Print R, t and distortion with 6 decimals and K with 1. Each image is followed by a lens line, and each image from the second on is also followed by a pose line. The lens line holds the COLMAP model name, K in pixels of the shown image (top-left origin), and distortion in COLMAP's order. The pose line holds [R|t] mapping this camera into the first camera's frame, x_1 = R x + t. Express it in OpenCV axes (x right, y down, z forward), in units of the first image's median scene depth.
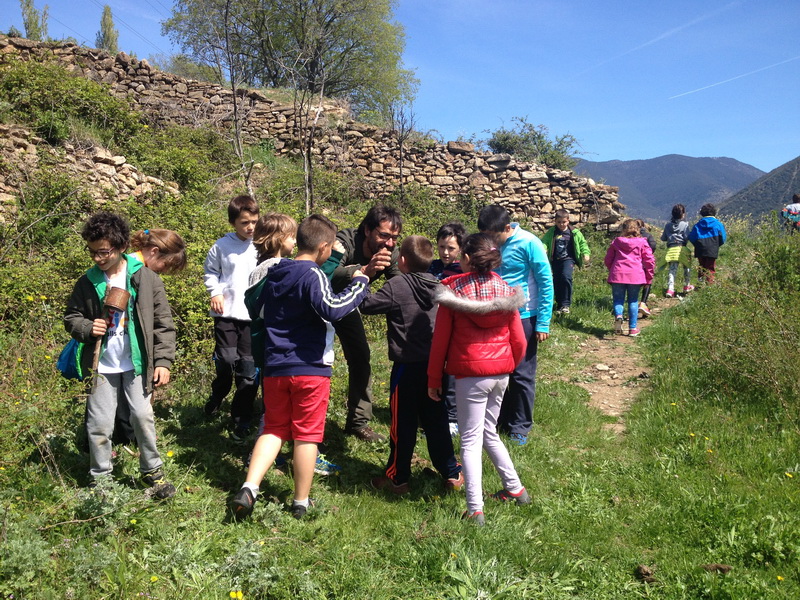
lens RADIAL K [[751.7, 0, 400.0], [0, 751.7, 300.0], [0, 0, 1]] dist [0.140035, -0.291401]
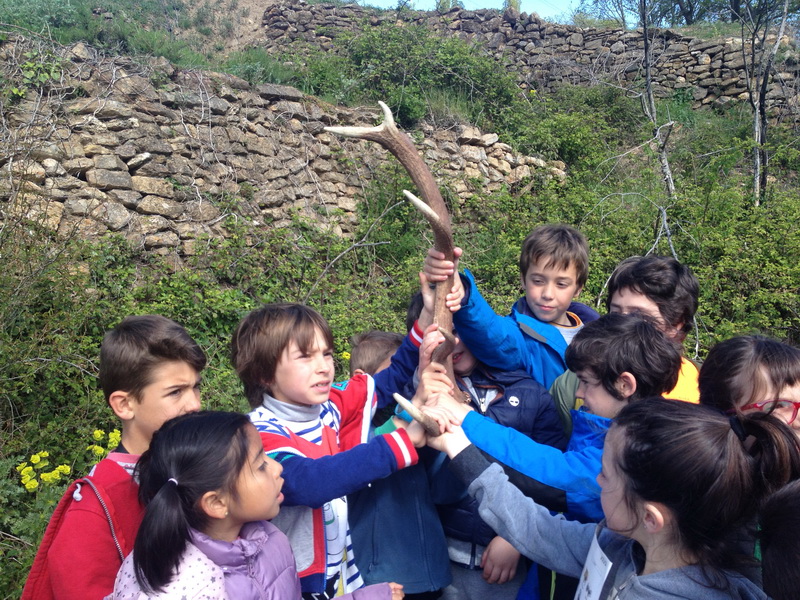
lens RADIAL K [[751.7, 0, 400.0], [0, 751.7, 300.0], [0, 0, 1]] dist [0.140035, -0.291401]
pose [[0.872236, 0.023274, -0.488532, -0.065602], [0.001170, 0.998765, 0.049672, -0.056440], [0.489084, -0.043897, 0.871131, 0.269223]]
